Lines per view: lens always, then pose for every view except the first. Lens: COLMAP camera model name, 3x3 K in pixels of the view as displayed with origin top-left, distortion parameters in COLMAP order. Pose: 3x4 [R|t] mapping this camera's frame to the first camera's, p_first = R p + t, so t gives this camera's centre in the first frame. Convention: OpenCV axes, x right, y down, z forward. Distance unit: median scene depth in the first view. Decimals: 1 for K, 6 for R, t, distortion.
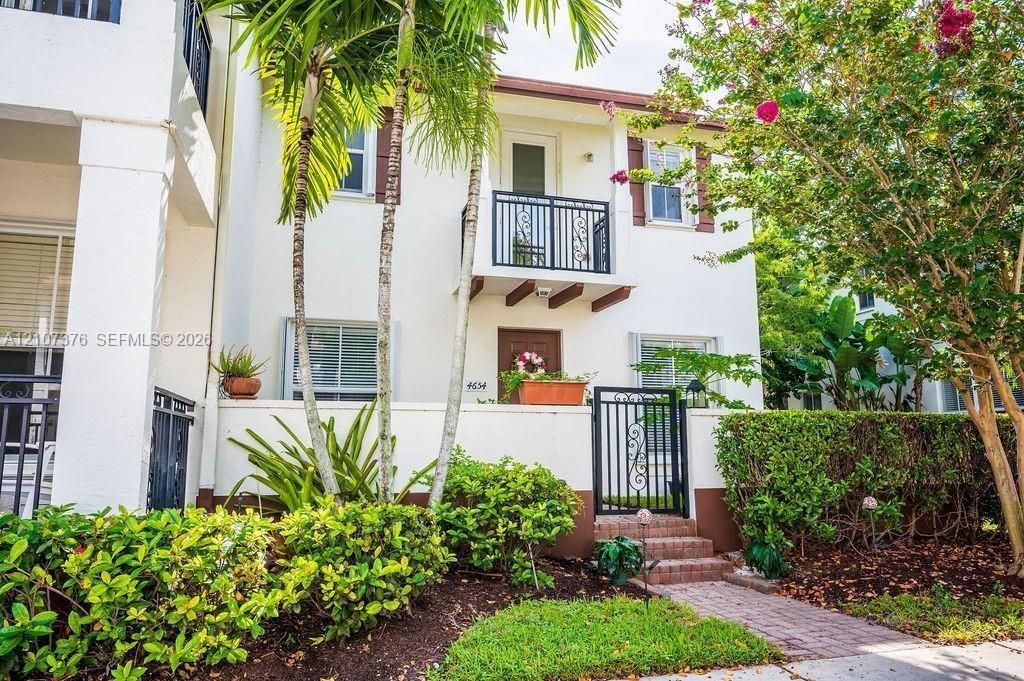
lens RADIAL K [[705.5, 0, 512.0], [0, 705.5, 340.5], [0, 0, 1]] dist [-0.000791, 0.000354]
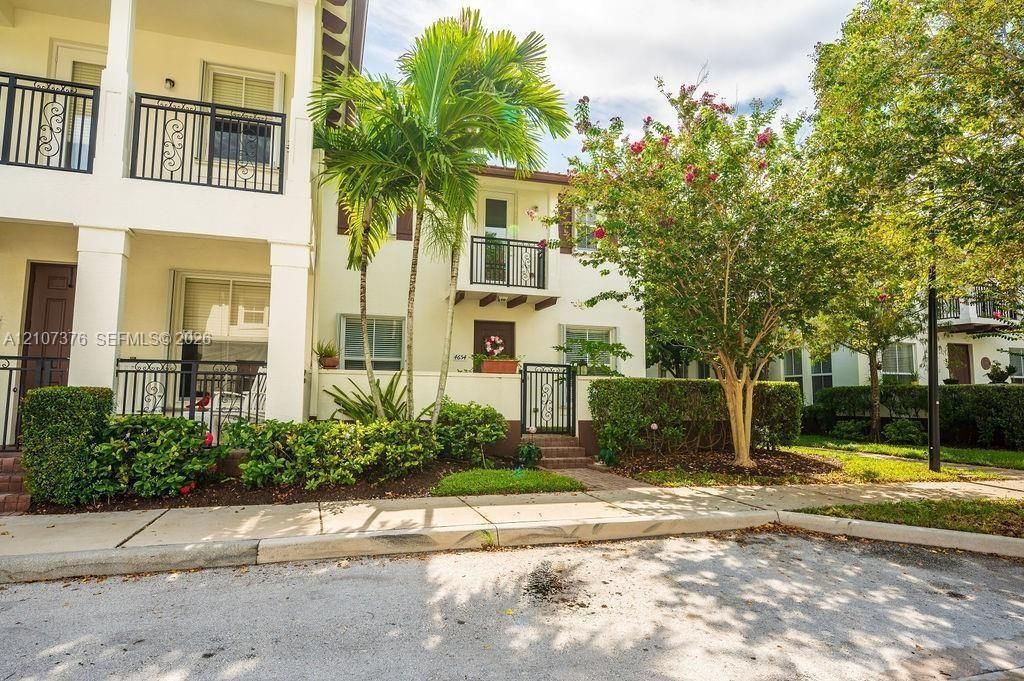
lens RADIAL K [[601.3, 0, 512.0], [0, 601.3, 340.5], [0, 0, 1]] dist [0.052488, 0.000351]
pose [[0.999650, 0.014025, 0.022423, 0.054770], [-0.015307, 0.998193, 0.058106, -0.083110], [-0.021568, -0.058429, 0.998059, -0.538192]]
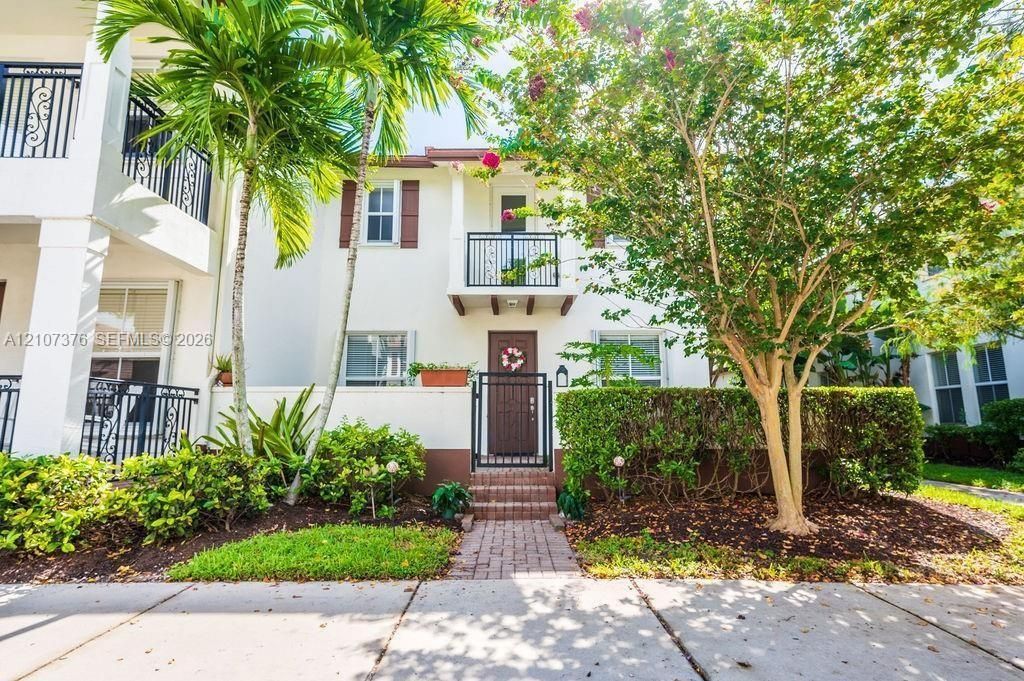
lens RADIAL K [[517.8, 0, 512.0], [0, 517.8, 340.5], [0, 0, 1]] dist [0.027077, -0.000373]
pose [[0.963183, -0.041419, -0.265639, 0.463294], [0.041198, 0.999130, -0.006407, 0.013662], [0.265673, -0.004772, 0.964051, 0.059195]]
